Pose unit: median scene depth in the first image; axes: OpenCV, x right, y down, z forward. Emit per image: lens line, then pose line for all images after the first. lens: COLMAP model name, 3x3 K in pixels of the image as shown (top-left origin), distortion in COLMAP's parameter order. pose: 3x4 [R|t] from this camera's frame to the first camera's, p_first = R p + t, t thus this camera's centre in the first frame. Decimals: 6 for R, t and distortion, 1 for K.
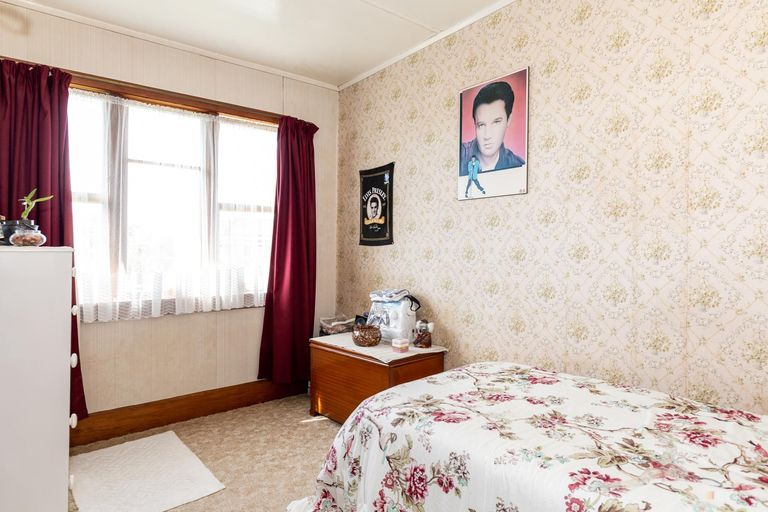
lens RADIAL K [[453.9, 0, 389.0], [0, 453.9, 251.5], [0, 0, 1]] dist [0.008918, -0.001635]
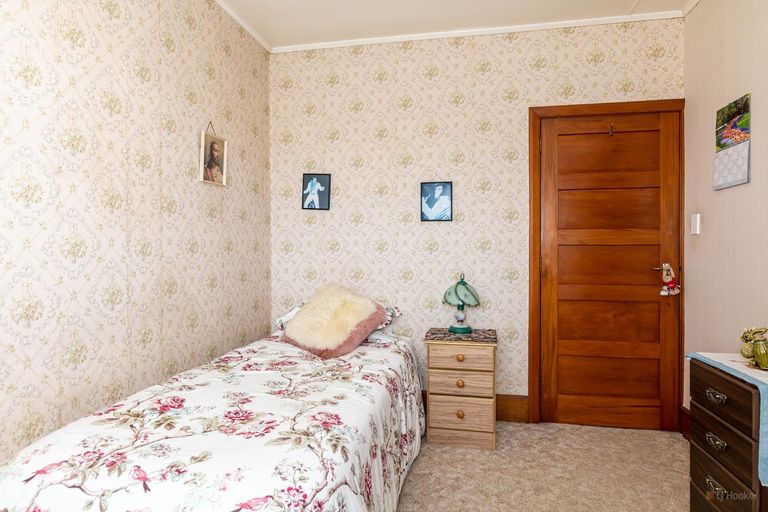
lens RADIAL K [[453.9, 0, 388.2], [0, 453.9, 254.9], [0, 0, 1]] dist [0.008918, -0.001635]
pose [[-0.640079, 0.004834, 0.768294, -0.620205], [0.013206, 0.999902, 0.004711, 0.020551], [-0.768196, 0.013161, -0.640080, 1.392294]]
